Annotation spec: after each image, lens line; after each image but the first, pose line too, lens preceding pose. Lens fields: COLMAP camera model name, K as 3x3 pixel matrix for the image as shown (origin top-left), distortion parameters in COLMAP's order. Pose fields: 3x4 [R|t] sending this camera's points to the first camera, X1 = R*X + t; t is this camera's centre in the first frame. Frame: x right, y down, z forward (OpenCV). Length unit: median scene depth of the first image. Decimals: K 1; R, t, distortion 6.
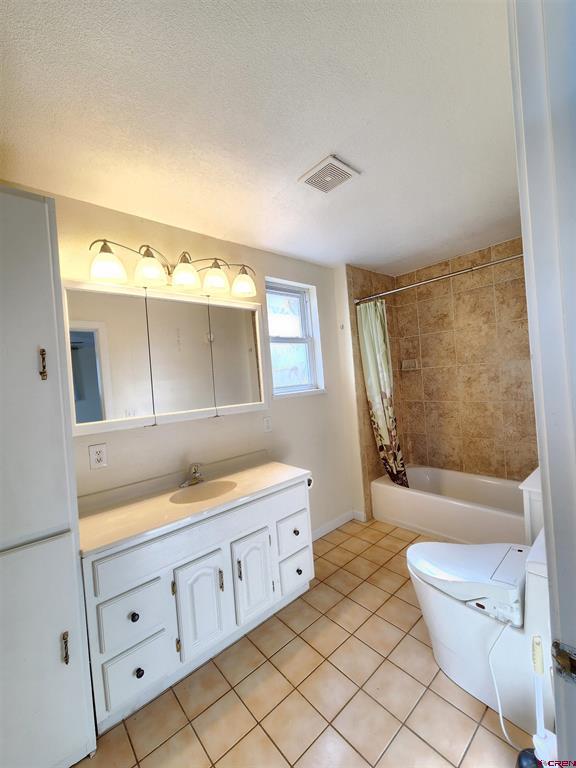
lens RADIAL K [[314.5, 0, 289.7], [0, 314.5, 380.4], [0, 0, 1]] dist [-0.002941, 0.000739]
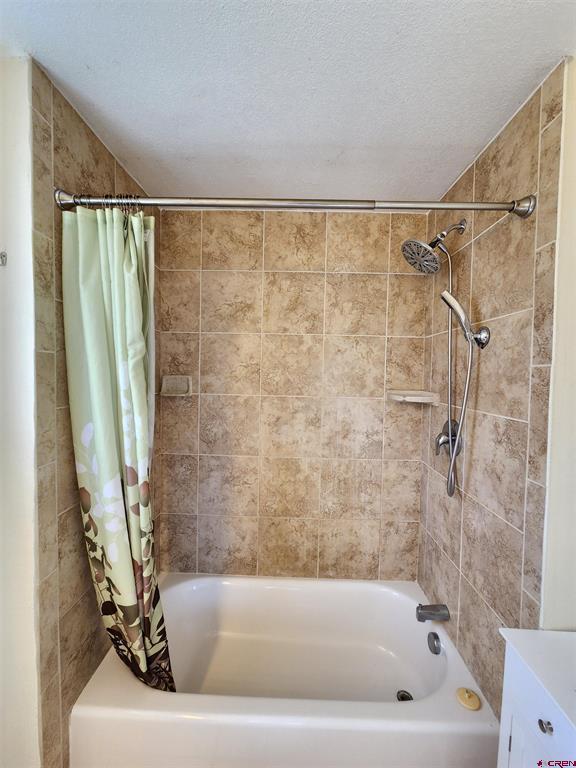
lens RADIAL K [[314.5, 0, 287.0], [0, 314.5, 384.3], [0, 0, 1]] dist [-0.002941, 0.000739]
pose [[0.678329, 0.063736, 0.731989, 0.143273], [-0.068737, 0.997366, -0.023144, -0.061027], [-0.731536, -0.034615, 0.680923, 0.595459]]
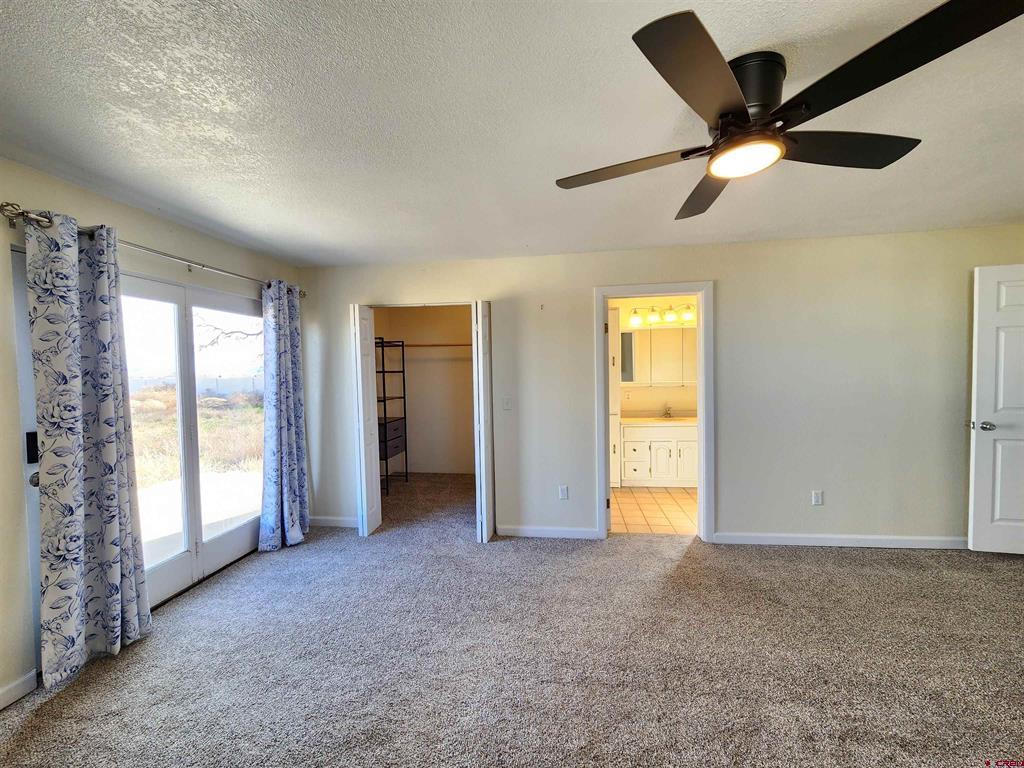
lens RADIAL K [[419.4, 0, 510.4], [0, 419.4, 381.8], [0, 0, 1]] dist [-0.002941, 0.000739]
pose [[0.655075, 0.090523, -0.750122, 0.626411], [-0.036101, 0.995413, 0.088597, -0.061051], [0.754701, -0.030958, 0.655338, -0.930962]]
